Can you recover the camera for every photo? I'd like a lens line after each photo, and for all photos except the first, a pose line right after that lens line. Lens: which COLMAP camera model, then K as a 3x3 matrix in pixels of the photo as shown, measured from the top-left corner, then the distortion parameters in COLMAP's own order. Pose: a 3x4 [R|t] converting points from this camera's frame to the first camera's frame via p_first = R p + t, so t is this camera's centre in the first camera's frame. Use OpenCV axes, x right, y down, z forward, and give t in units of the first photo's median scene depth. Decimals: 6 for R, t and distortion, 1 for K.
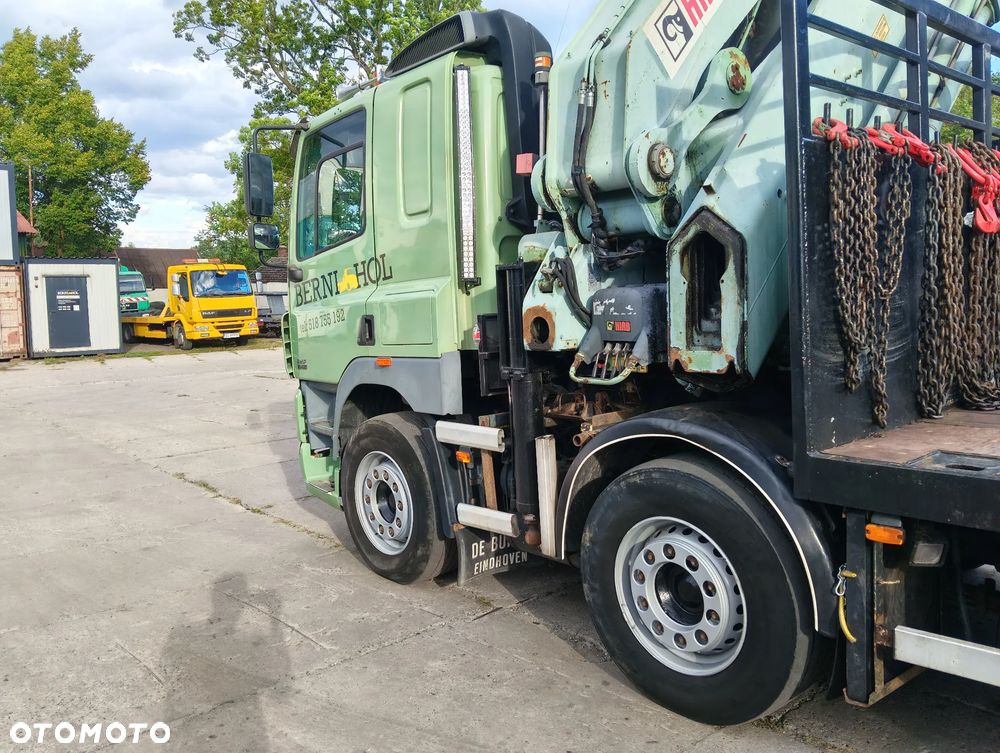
lens RADIAL K [[807.3, 0, 509.5], [0, 807.3, 378.0], [0, 0, 1]] dist [0.049963, -0.110399]
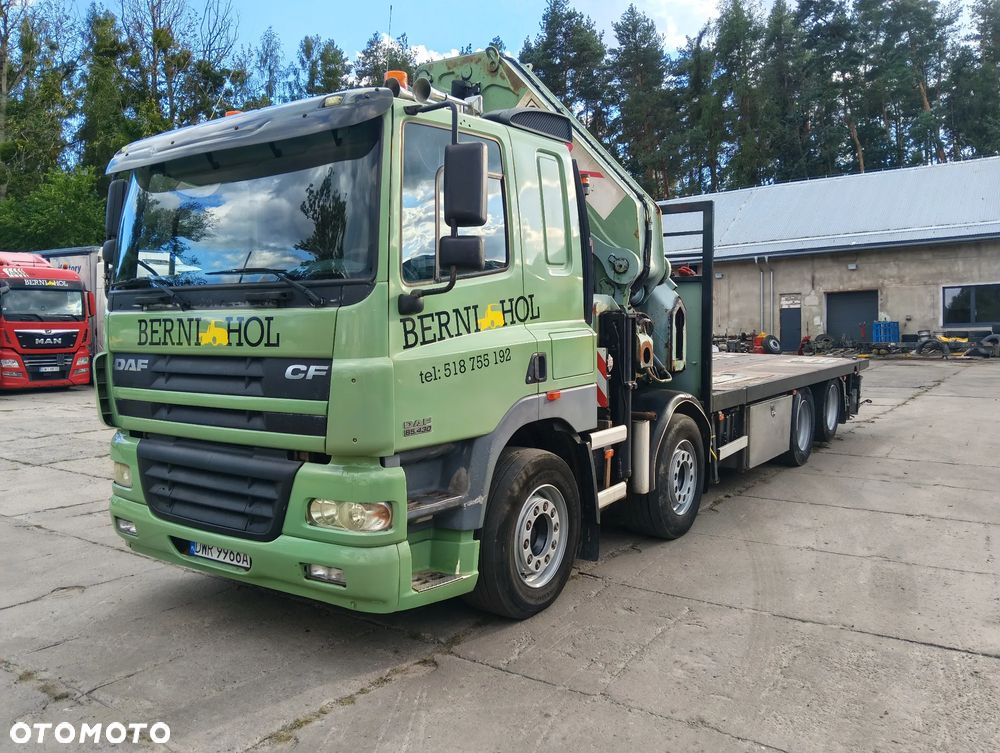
lens RADIAL K [[807.3, 0, 500.8], [0, 807.3, 375.7], [0, 0, 1]] dist [0.049963, -0.110399]
pose [[-0.240809, -0.032686, 0.970022, -1.319980], [0.109780, 0.992102, 0.060683, -0.133975], [-0.964344, 0.121102, -0.235319, 1.480954]]
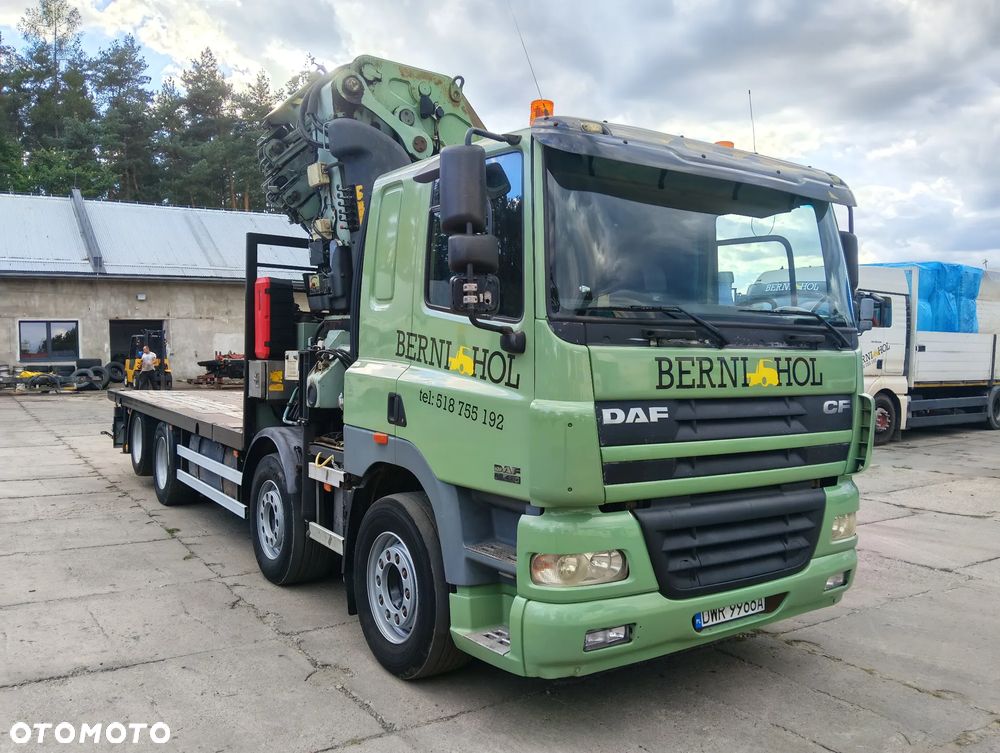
lens RADIAL K [[807.3, 0, 499.1], [0, 807.3, 377.2], [0, 0, 1]] dist [0.049963, -0.110399]
pose [[-0.992939, 0.016364, 0.117496, -0.005353], [0.030294, 0.992579, 0.117766, -0.289758], [-0.114697, 0.120494, -0.986066, 2.618143]]
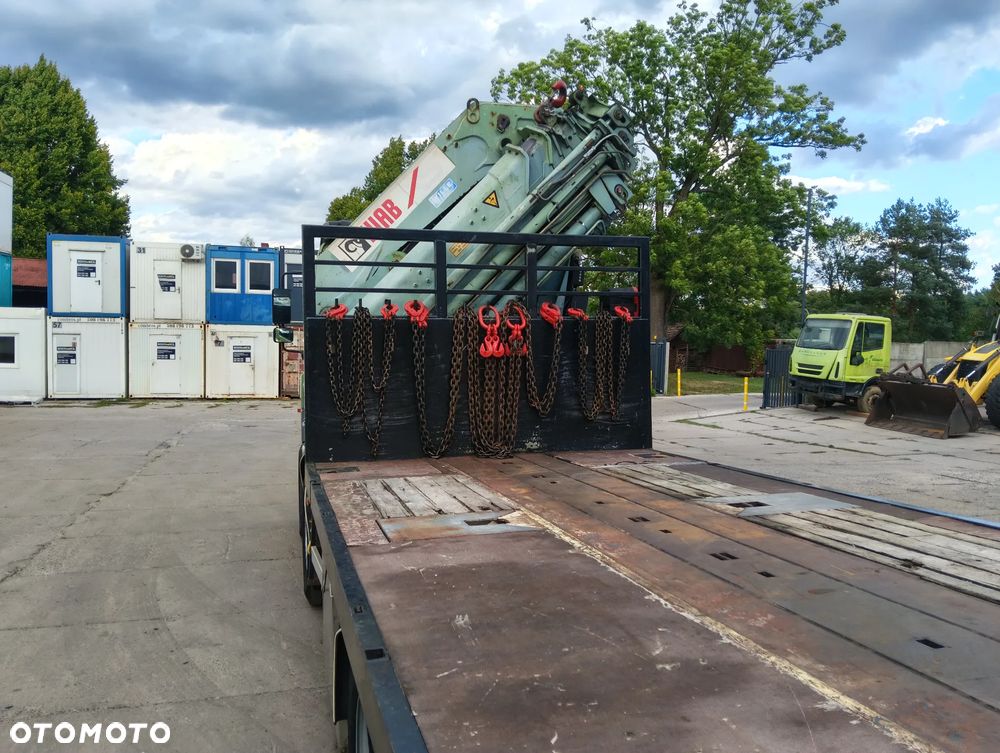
lens RADIAL K [[807.3, 0, 502.7], [0, 807.3, 371.3], [0, 0, 1]] dist [0.049963, -0.110399]
pose [[0.902774, 0.035870, -0.428616, 1.103191], [-0.067207, 0.996040, -0.058199, -0.038334], [0.424831, 0.081347, 0.901610, -0.452765]]
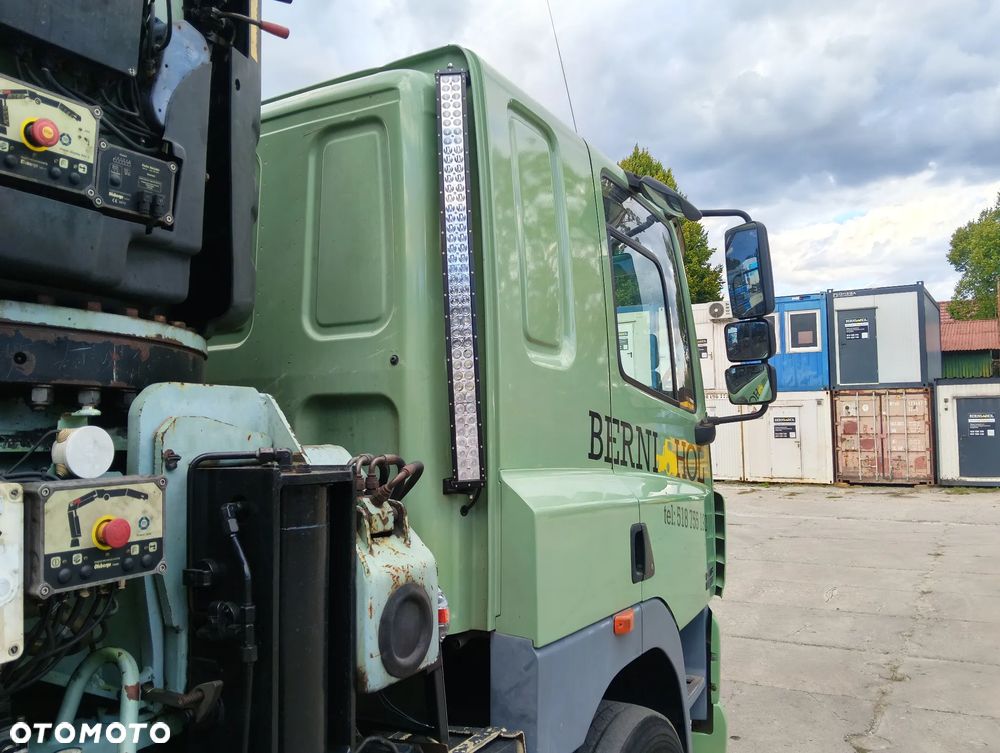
lens RADIAL K [[807.3, 0, 507.0], [0, 807.3, 387.1], [0, 0, 1]] dist [0.049963, -0.110399]
pose [[0.325573, -0.032800, -0.944948, 0.797362], [-0.086197, 0.994207, -0.064208, -0.201427], [0.941580, 0.102356, 0.320860, 1.287106]]
